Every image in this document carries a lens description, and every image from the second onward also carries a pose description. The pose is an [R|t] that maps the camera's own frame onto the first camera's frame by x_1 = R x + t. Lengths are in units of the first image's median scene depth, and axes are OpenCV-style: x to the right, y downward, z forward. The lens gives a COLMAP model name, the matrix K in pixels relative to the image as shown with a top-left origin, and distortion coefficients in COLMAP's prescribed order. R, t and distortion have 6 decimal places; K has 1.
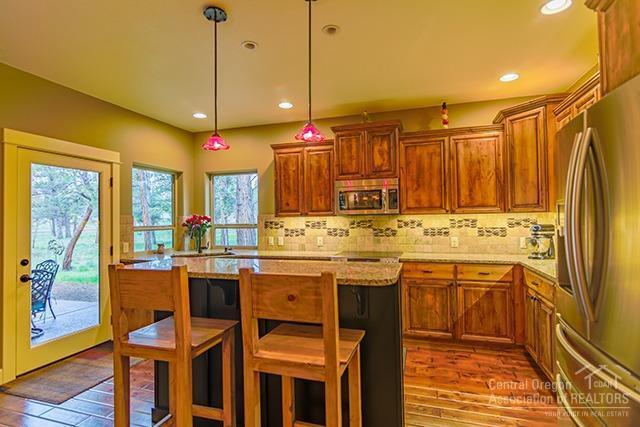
lens RADIAL K [[320.1, 0, 326.2], [0, 320.1, 213.9], [0, 0, 1]] dist [-0.000732, -0.001417]
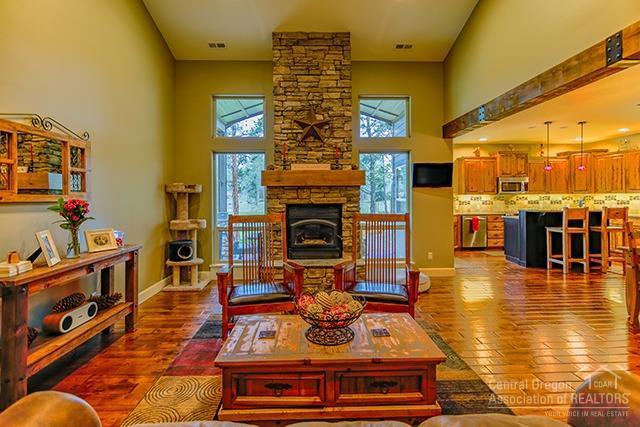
lens RADIAL K [[320.1, 0, 321.0], [0, 320.1, 198.6], [0, 0, 1]] dist [-0.000732, -0.001417]
pose [[0.945823, 0.006594, 0.324616, -1.668993], [-0.012047, 0.999818, 0.014793, 0.017183], [-0.324459, -0.017902, 0.945730, -0.566032]]
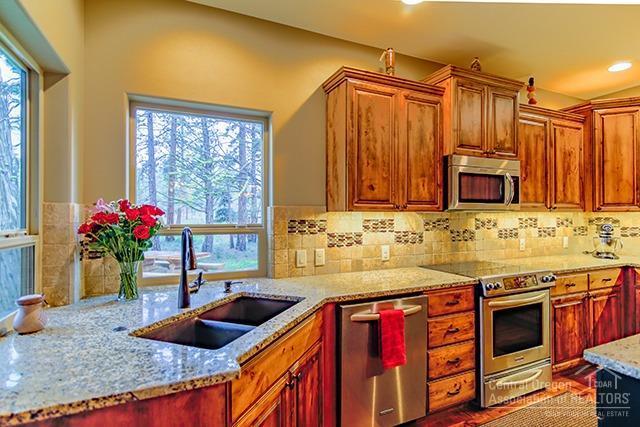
lens RADIAL K [[320.1, 0, 320.9], [0, 320.1, 213.7], [0, 0, 1]] dist [-0.000732, -0.001417]
pose [[0.759136, 0.016770, 0.650716, -0.543565], [-0.018388, 0.999822, -0.004314, 0.017406], [-0.650672, -0.008690, 0.759309, 0.666757]]
